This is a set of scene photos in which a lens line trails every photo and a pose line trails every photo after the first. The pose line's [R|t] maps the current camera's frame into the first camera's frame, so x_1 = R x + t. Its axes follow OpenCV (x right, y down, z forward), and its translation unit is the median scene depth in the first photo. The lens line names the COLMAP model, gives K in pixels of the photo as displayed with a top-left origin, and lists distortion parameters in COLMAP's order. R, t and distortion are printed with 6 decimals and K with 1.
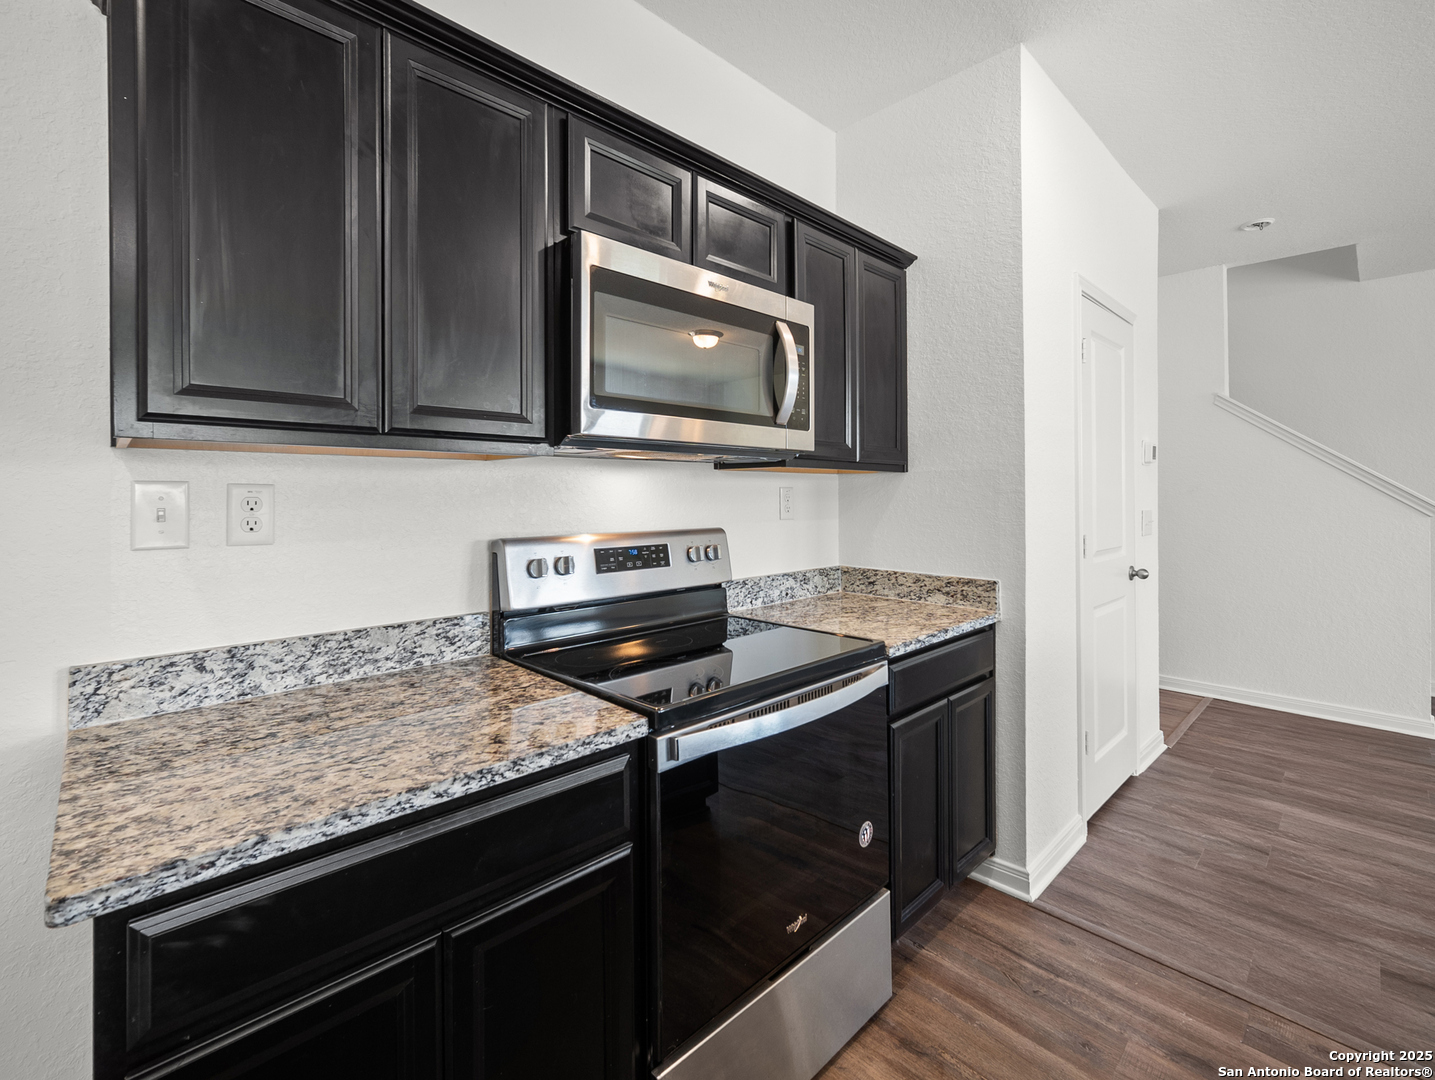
lens RADIAL K [[643.8, 0, 704.0], [0, 643.8, 475.2], [0, 0, 1]] dist [-0.013987, 0.001724]
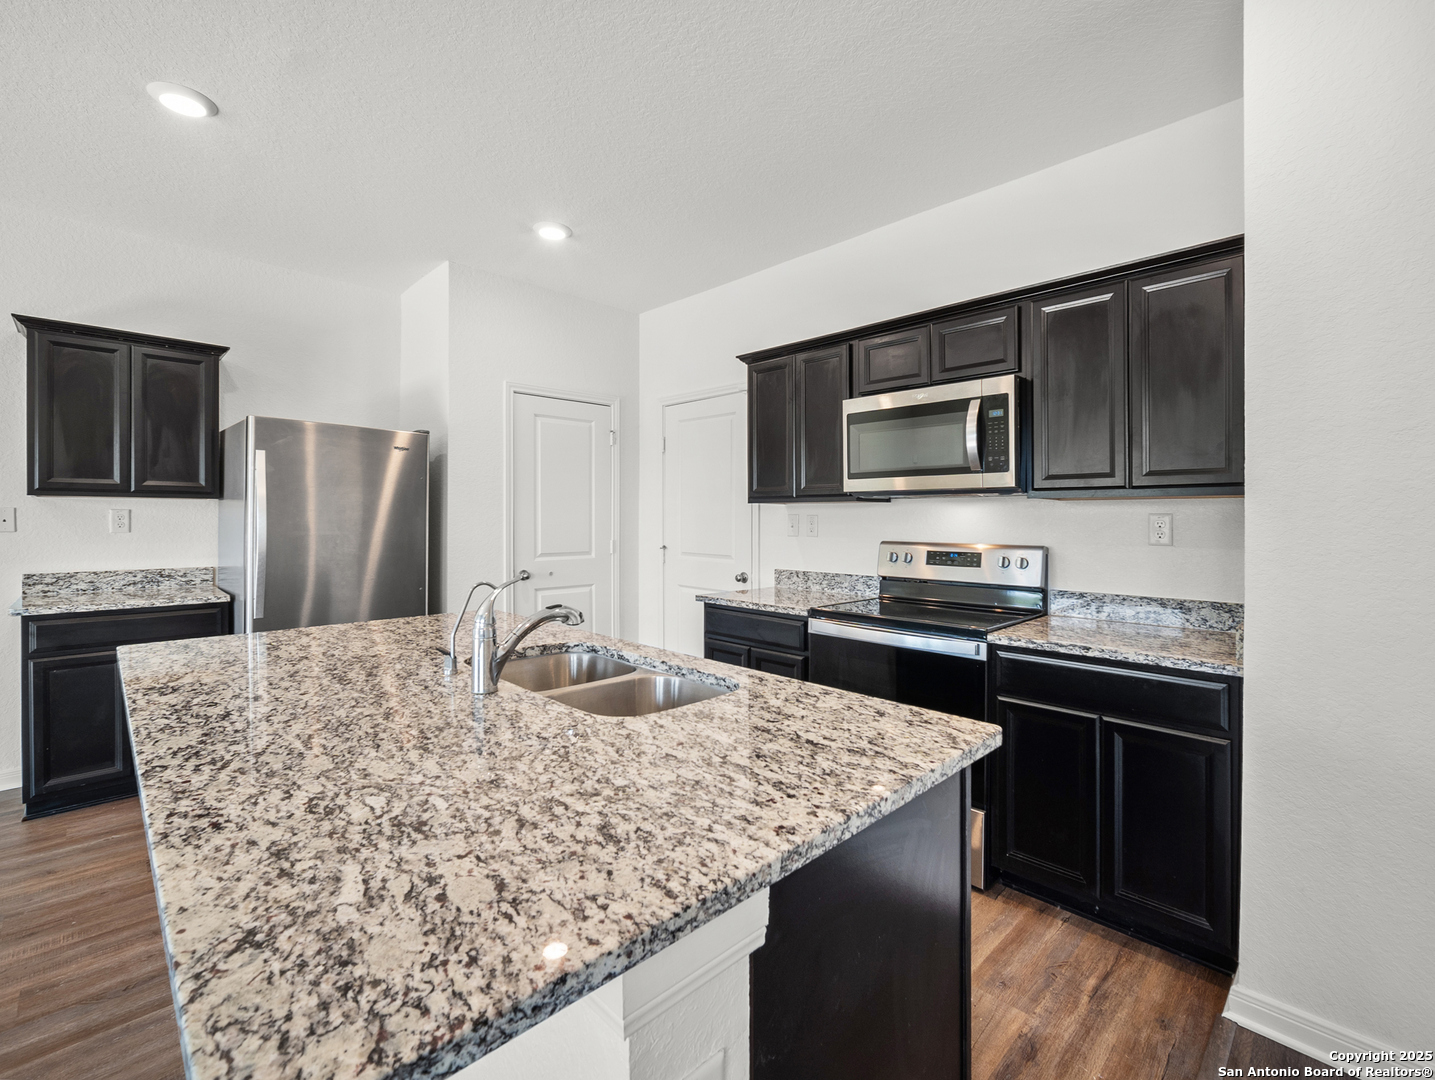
lens RADIAL K [[643.8, 0, 729.5], [0, 643.8, 512.4], [0, 0, 1]] dist [-0.013987, 0.001724]
pose [[0.027830, -0.007715, -0.999583, 1.592564], [0.025371, 0.999654, -0.007010, 0.010187], [0.999291, -0.025165, 0.028016, 0.427857]]
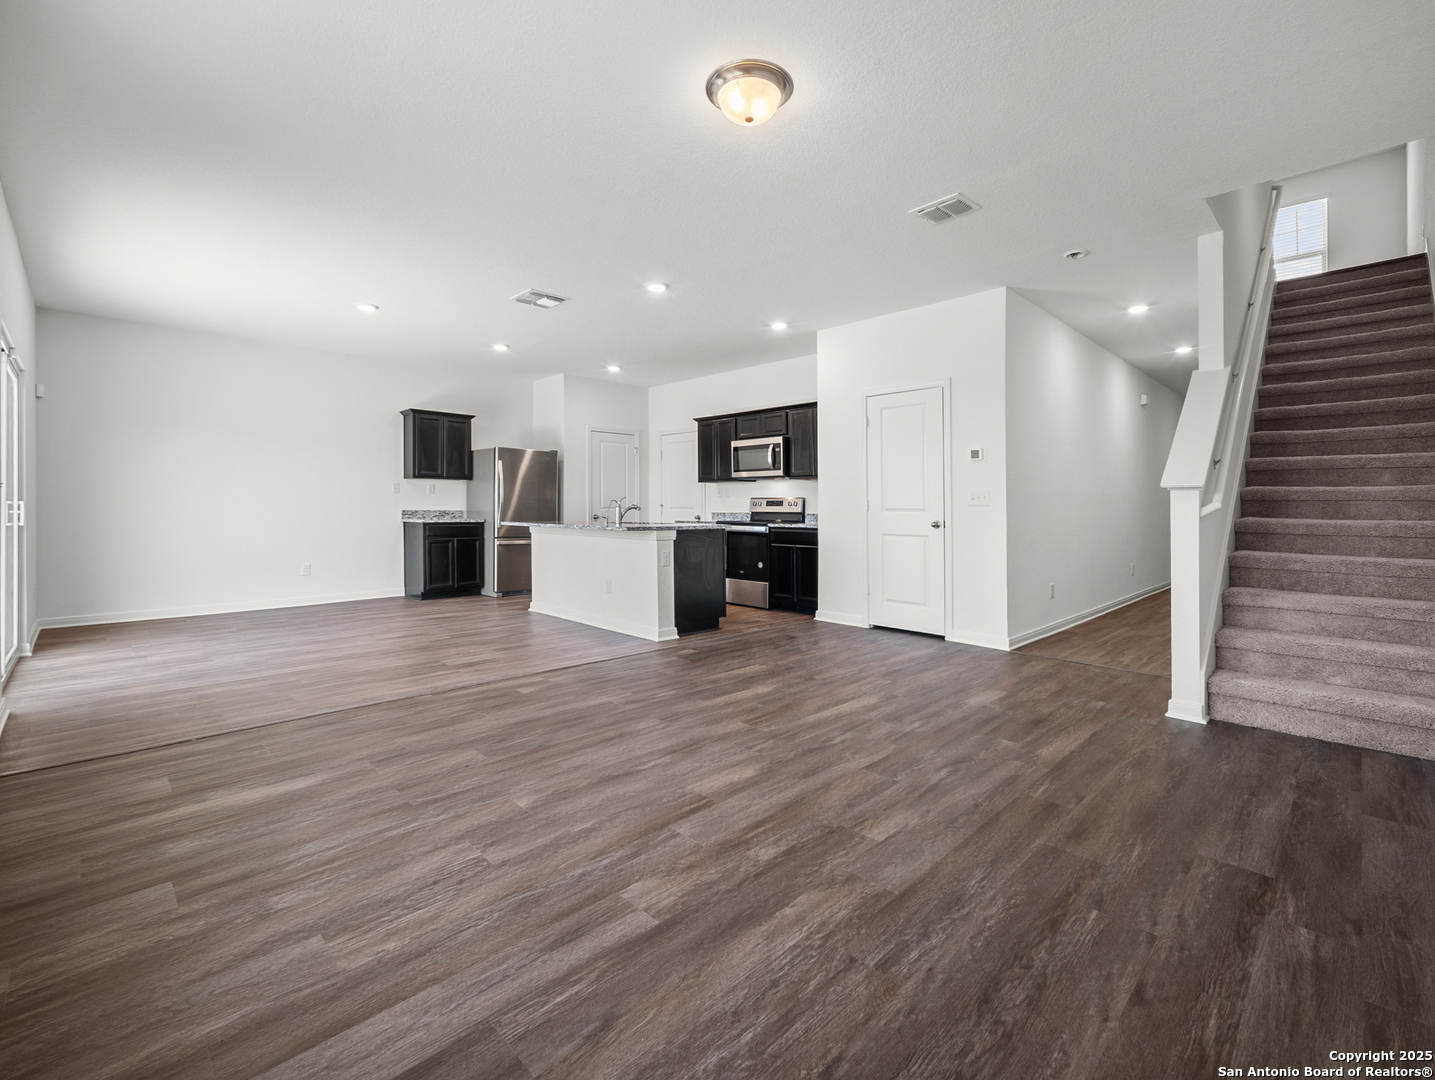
lens RADIAL K [[643.8, 0, 717.3], [0, 643.8, 503.4], [0, 0, 1]] dist [-0.013987, 0.001724]
pose [[0.013034, -0.004021, -0.999907, 4.299950], [0.024671, 0.999689, -0.003698, 0.143844], [0.999611, -0.024620, 0.013129, 0.624090]]
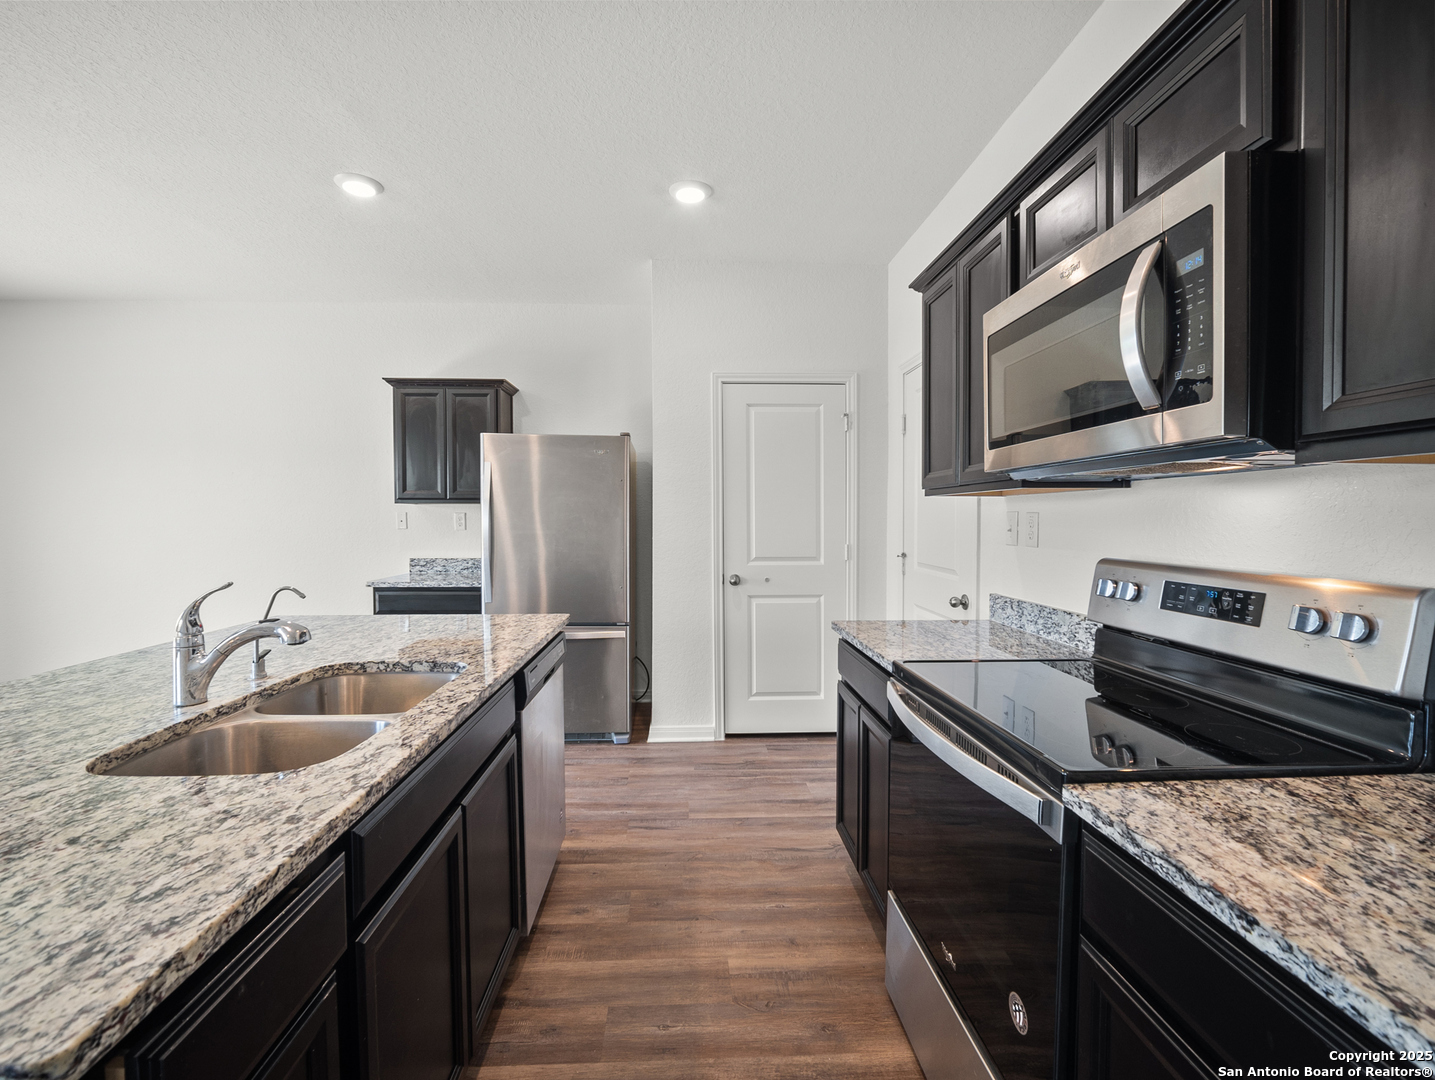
lens RADIAL K [[643.8, 0, 706.9], [0, 643.8, 535.7], [0, 0, 1]] dist [-0.013987, 0.001724]
pose [[-0.653771, 0.023189, -0.756337, 0.916946], [0.023253, 0.999674, 0.010550, 0.030121], [0.756335, -0.010690, -0.654097, 1.122289]]
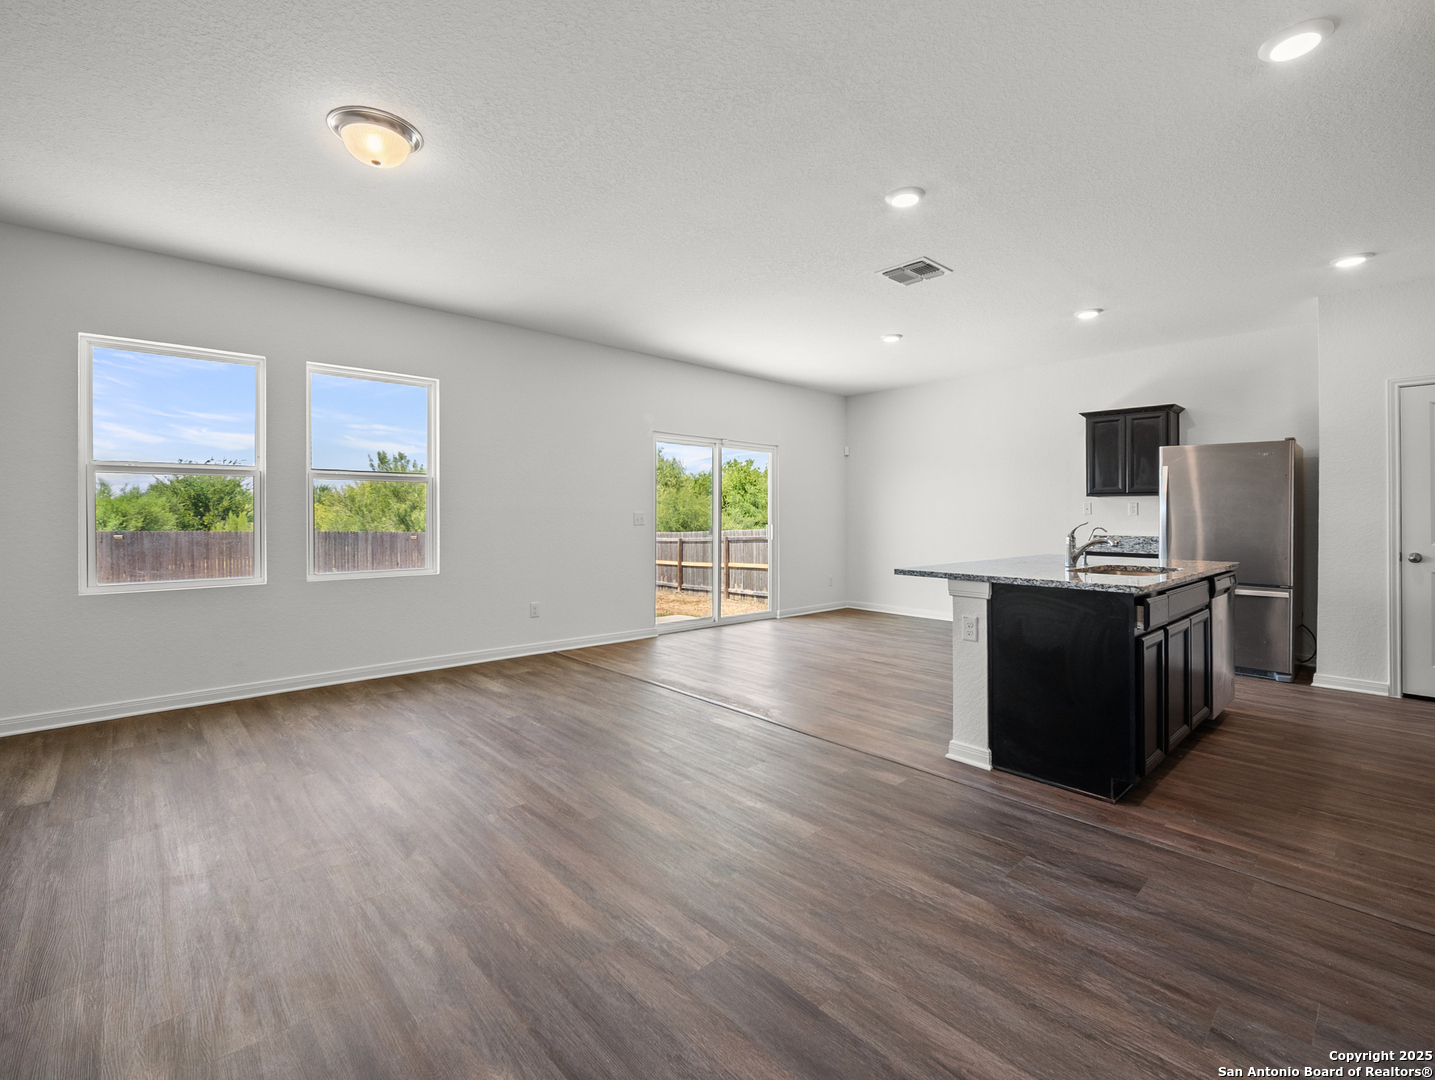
lens RADIAL K [[643.8, 0, 714.5], [0, 643.8, 514.6], [0, 0, 1]] dist [-0.013987, 0.001724]
pose [[-0.999885, -0.001399, 0.015115, 1.909785], [-0.001848, 0.999557, -0.029713, 0.120041], [-0.015067, -0.029737, -0.999444, 2.299089]]
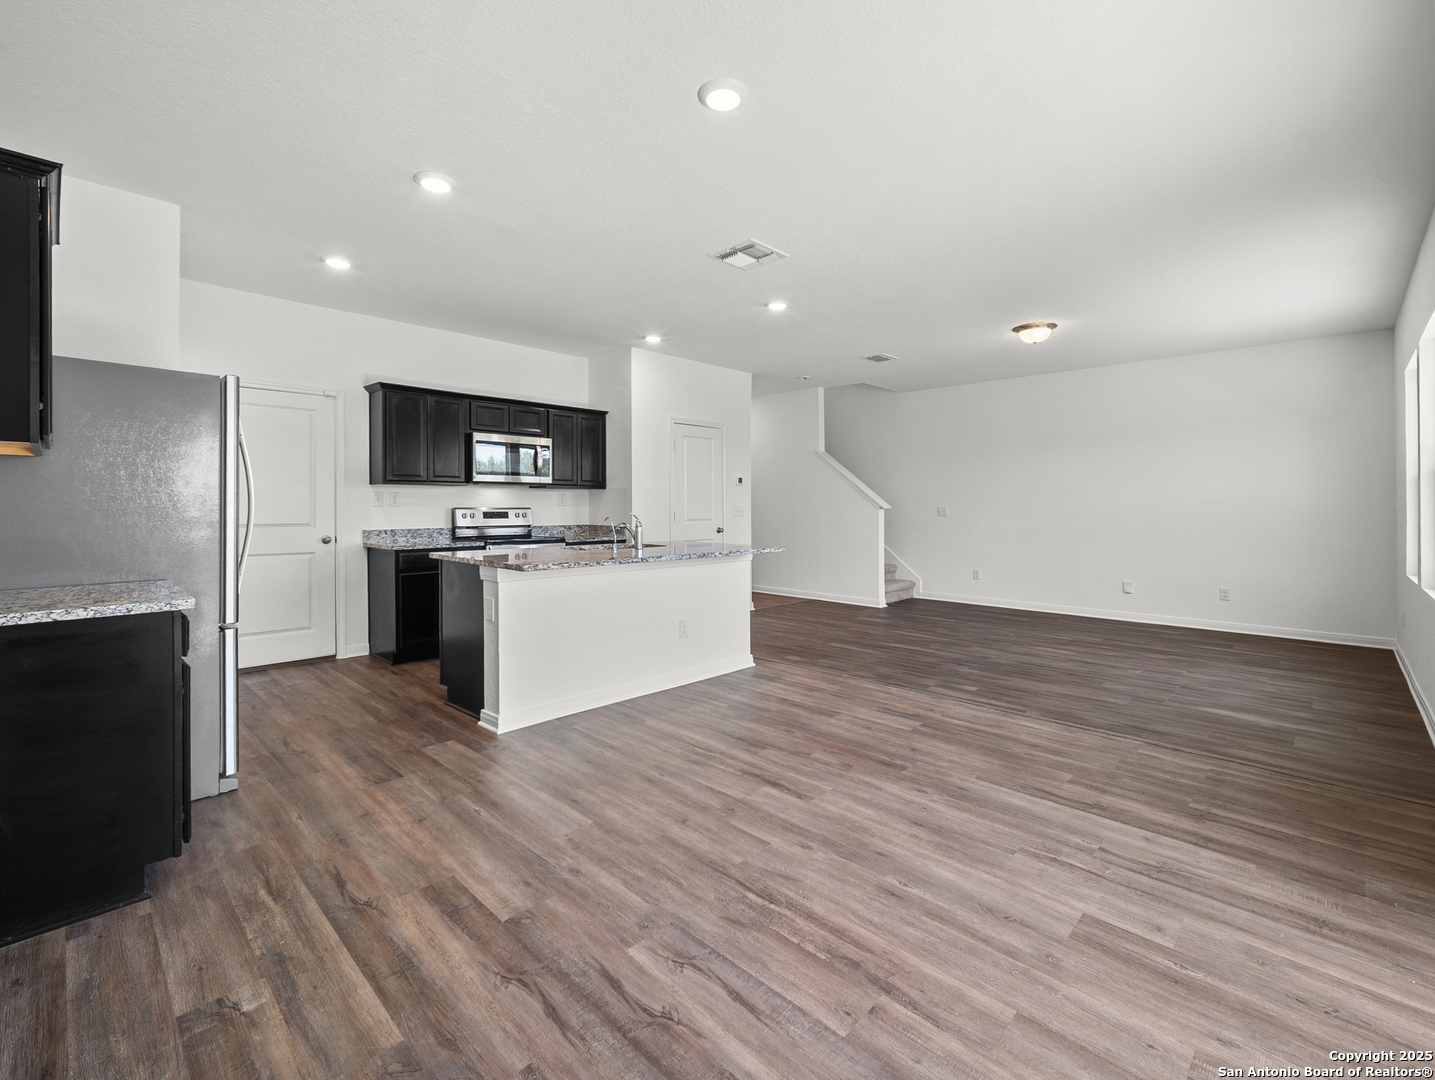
lens RADIAL K [[643.8, 0, 700.8], [0, 643.8, 499.5], [0, 0, 1]] dist [-0.013987, 0.001724]
pose [[0.999505, 0.003461, 0.031278, 0.913560], [-0.004139, 0.999757, 0.021652, -0.031414], [-0.031196, -0.021771, 0.999276, -2.543814]]
